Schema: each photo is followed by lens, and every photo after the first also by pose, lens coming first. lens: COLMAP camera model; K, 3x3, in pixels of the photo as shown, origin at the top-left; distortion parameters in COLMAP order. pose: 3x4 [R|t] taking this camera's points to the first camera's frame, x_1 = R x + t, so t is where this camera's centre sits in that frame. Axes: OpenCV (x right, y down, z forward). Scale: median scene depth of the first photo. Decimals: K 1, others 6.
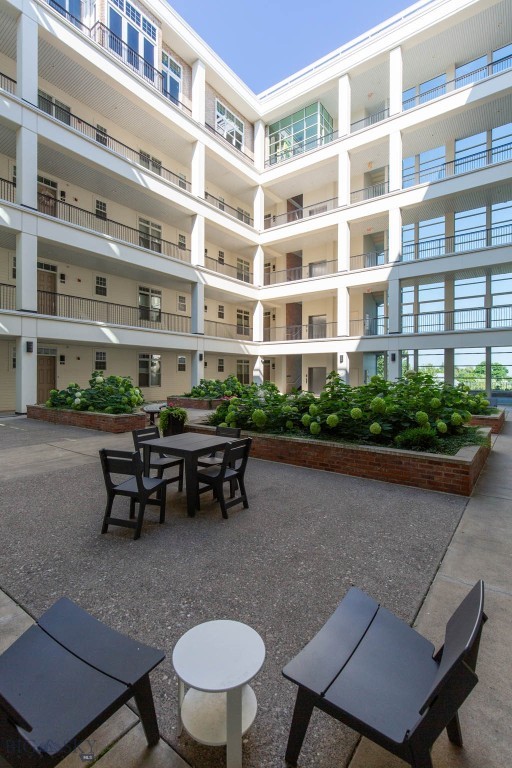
lens RADIAL K [[343.9, 0, 255.9], [0, 343.9, 364.3], [0, 0, 1]] dist [0.000222, -0.000204]
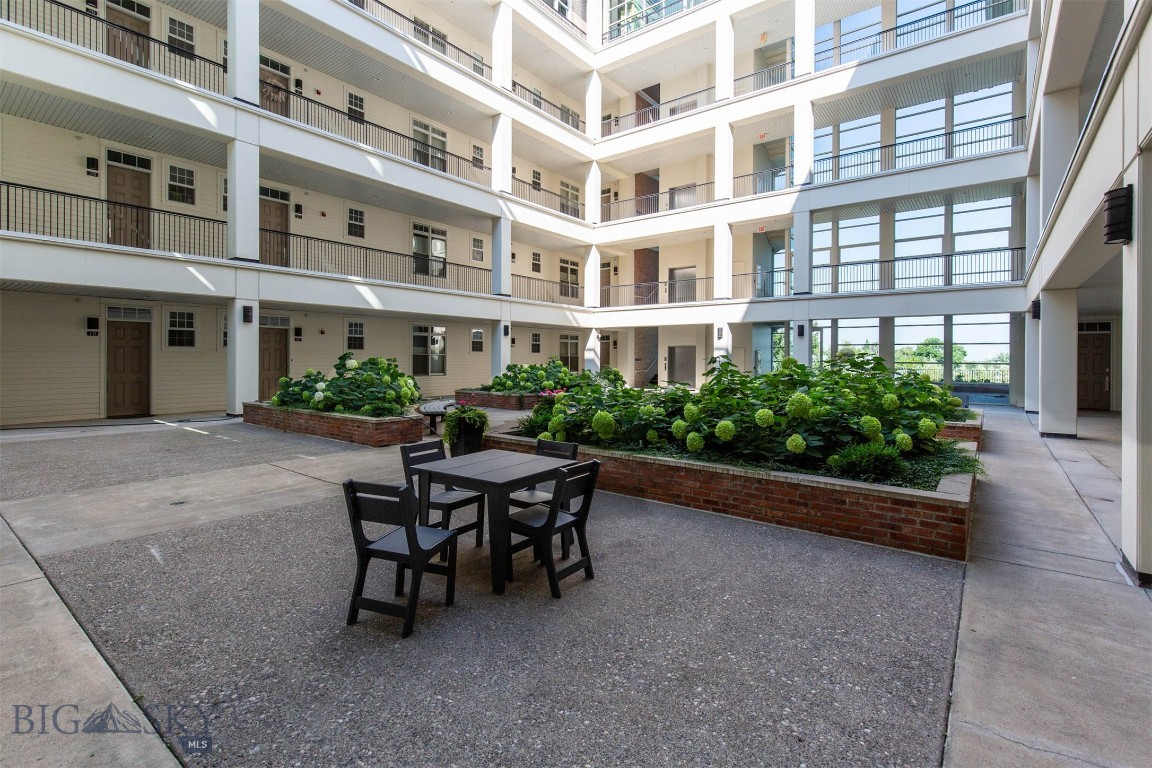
lens RADIAL K [[512.1, 0, 576.7], [0, 512.1, 343.0], [0, 0, 1]] dist [0.004408, 0.000291]
pose [[0.999818, 0.001161, -0.019032, -0.006195], [-0.001127, 0.999998, 0.001790, 0.001511], [0.019034, -0.001768, 0.999817, 0.019897]]
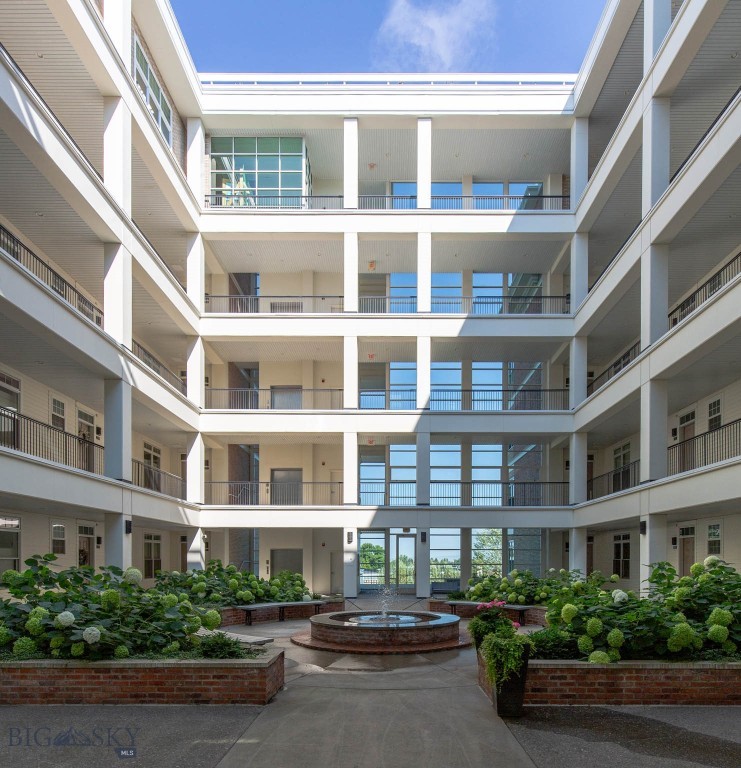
lens RADIAL K [[486.0, 0, 371.6], [0, 486.0, 552.2], [0, 0, 1]] dist [0.000600, -0.000274]
pose [[0.810701, 0.008292, 0.585402, -0.309147], [-0.015852, 0.999844, 0.007792, 0.005896], [-0.585246, -0.015597, 0.810706, 0.219518]]
